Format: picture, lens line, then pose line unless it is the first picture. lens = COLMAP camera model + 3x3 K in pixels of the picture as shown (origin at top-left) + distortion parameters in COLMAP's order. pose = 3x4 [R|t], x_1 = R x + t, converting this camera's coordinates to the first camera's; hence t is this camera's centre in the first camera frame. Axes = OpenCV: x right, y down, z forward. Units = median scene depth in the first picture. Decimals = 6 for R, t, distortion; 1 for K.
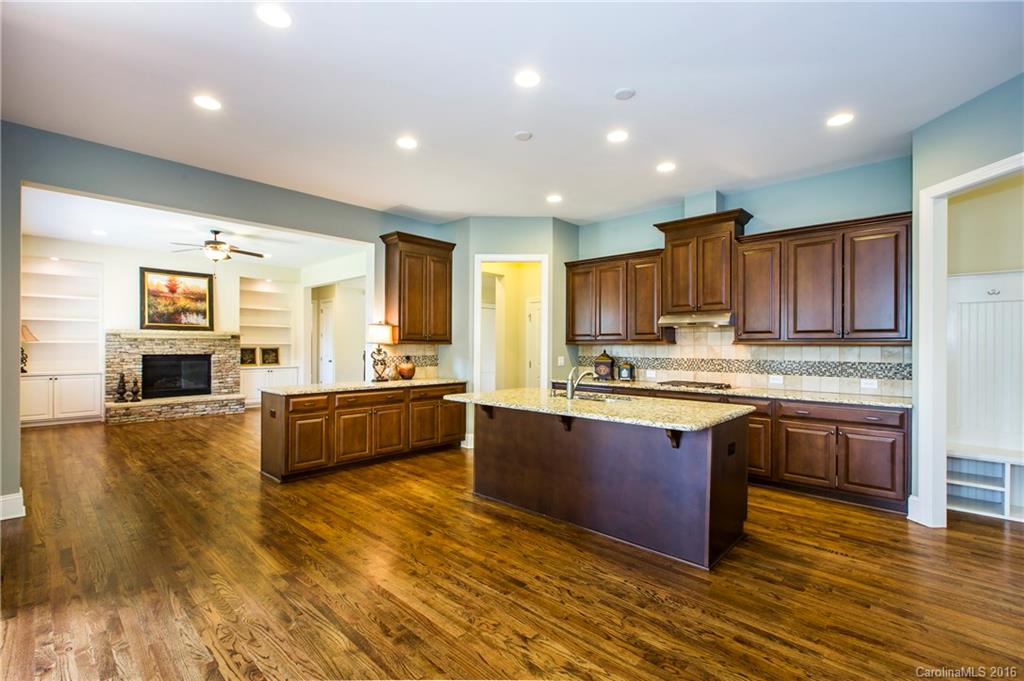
lens RADIAL K [[452.2, 0, 513.9], [0, 452.2, 345.9], [0, 0, 1]] dist [0.001581, -0.000798]
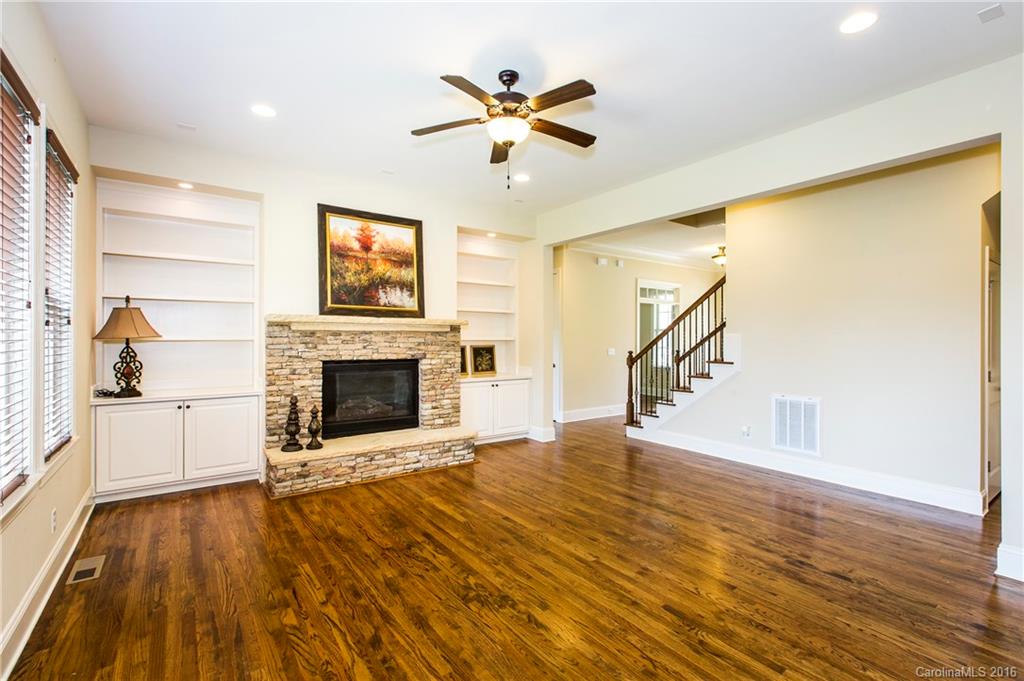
lens RADIAL K [[452.2, 0, 509.6], [0, 452.2, 334.7], [0, 0, 1]] dist [0.001581, -0.000798]
pose [[0.984485, -0.001810, -0.175462, -0.484509], [0.000448, 0.999969, -0.007801, -0.007845], [0.175471, 0.007602, 0.984455, 0.480864]]
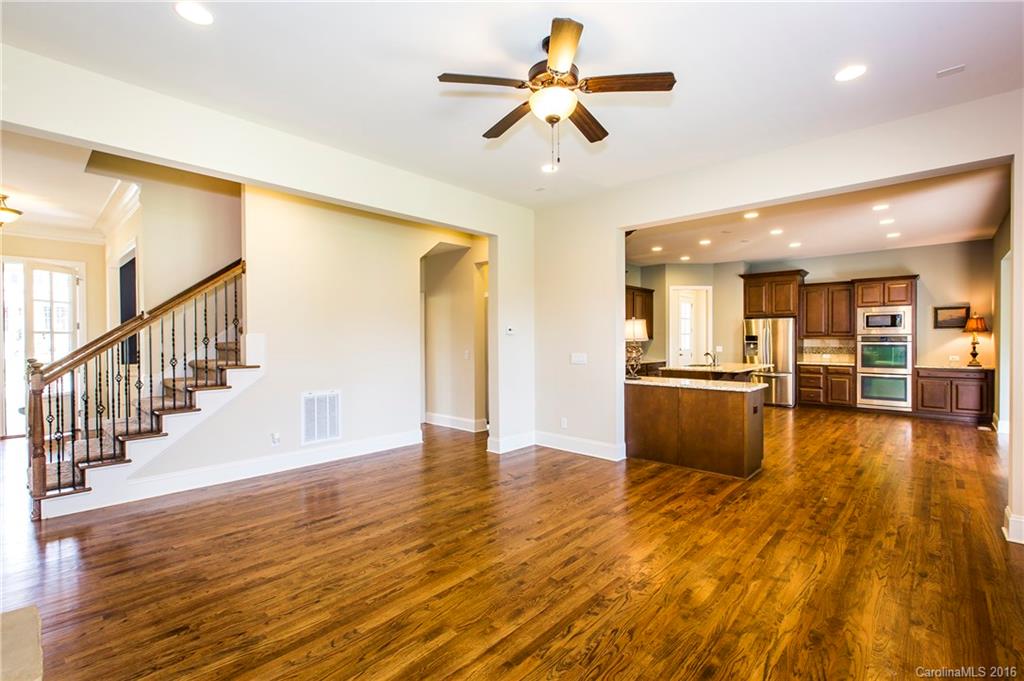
lens RADIAL K [[452.2, 0, 514.4], [0, 452.2, 341.1], [0, 0, 1]] dist [0.001581, -0.000798]
pose [[-0.011575, -0.009260, 0.999890, -0.825518], [0.003166, 0.999952, 0.009297, -0.008285], [-0.999928, 0.003273, -0.011545, 0.821936]]
